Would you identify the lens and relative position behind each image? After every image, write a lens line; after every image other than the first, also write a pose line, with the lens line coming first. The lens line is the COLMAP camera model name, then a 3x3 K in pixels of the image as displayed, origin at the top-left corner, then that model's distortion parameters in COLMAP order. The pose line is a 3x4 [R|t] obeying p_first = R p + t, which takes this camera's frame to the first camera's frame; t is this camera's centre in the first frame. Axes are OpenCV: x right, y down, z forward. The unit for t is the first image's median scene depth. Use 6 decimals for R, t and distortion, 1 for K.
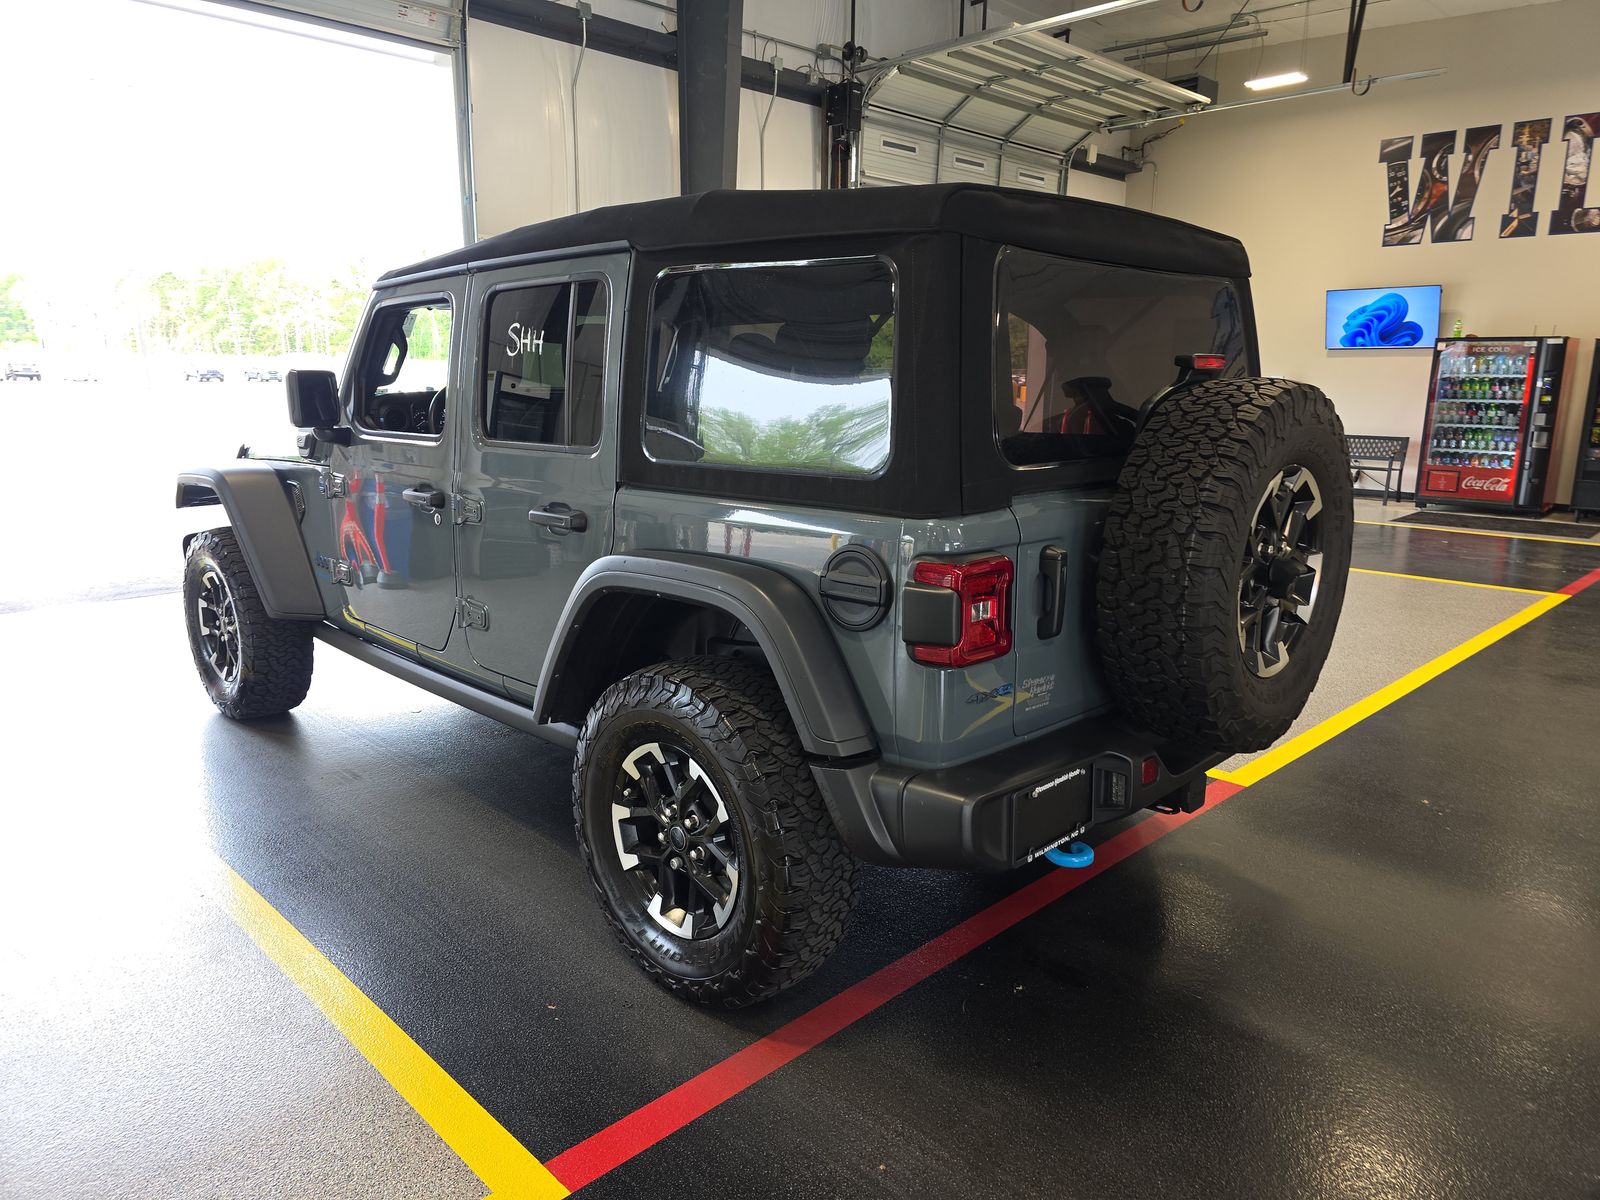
lens RADIAL K [[1095.7, 0, 803.3], [0, 1095.7, 590.5], [0, 0, 1]] dist [0.022699, -0.022387]
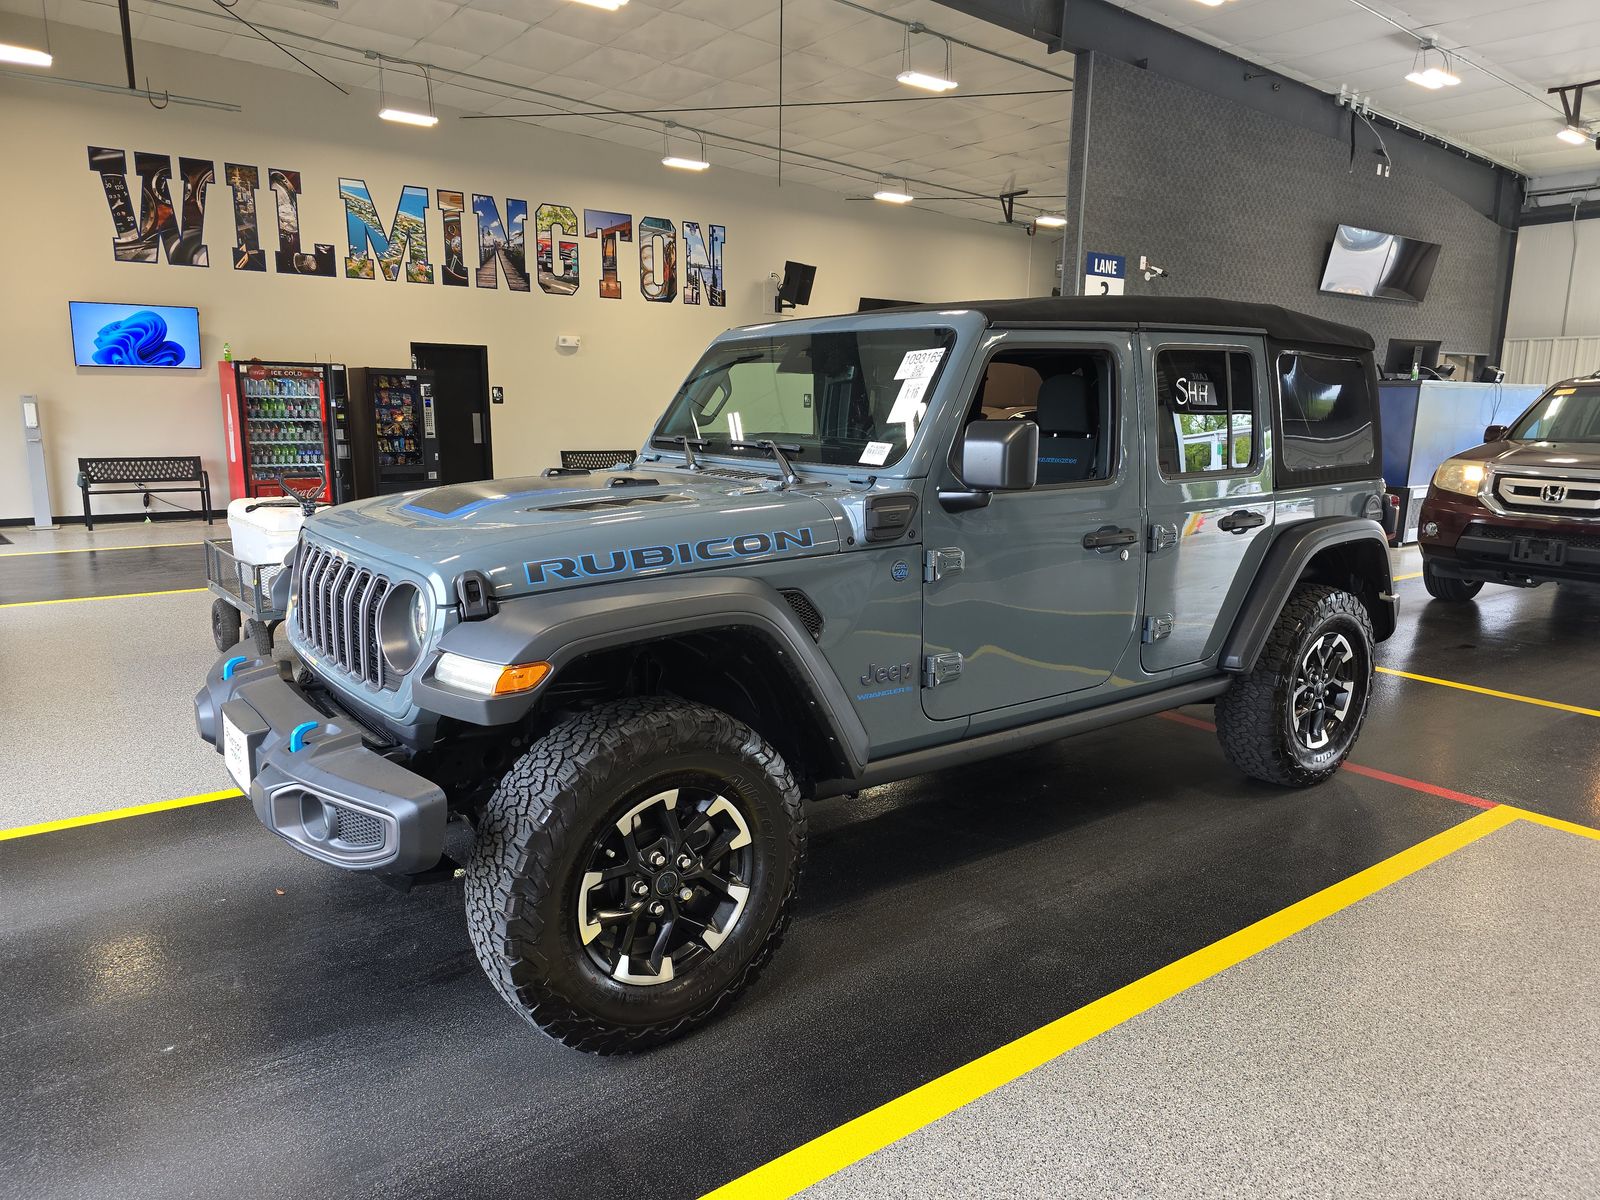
lens RADIAL K [[1095.7, 0, 807.5], [0, 1095.7, 606.7], [0, 0, 1]] dist [0.022699, -0.022387]
pose [[0.138707, -0.187355, 0.972450, -0.401057], [0.182043, 0.970033, 0.160923, -0.068722], [-0.973458, 0.154706, 0.168657, 0.316912]]
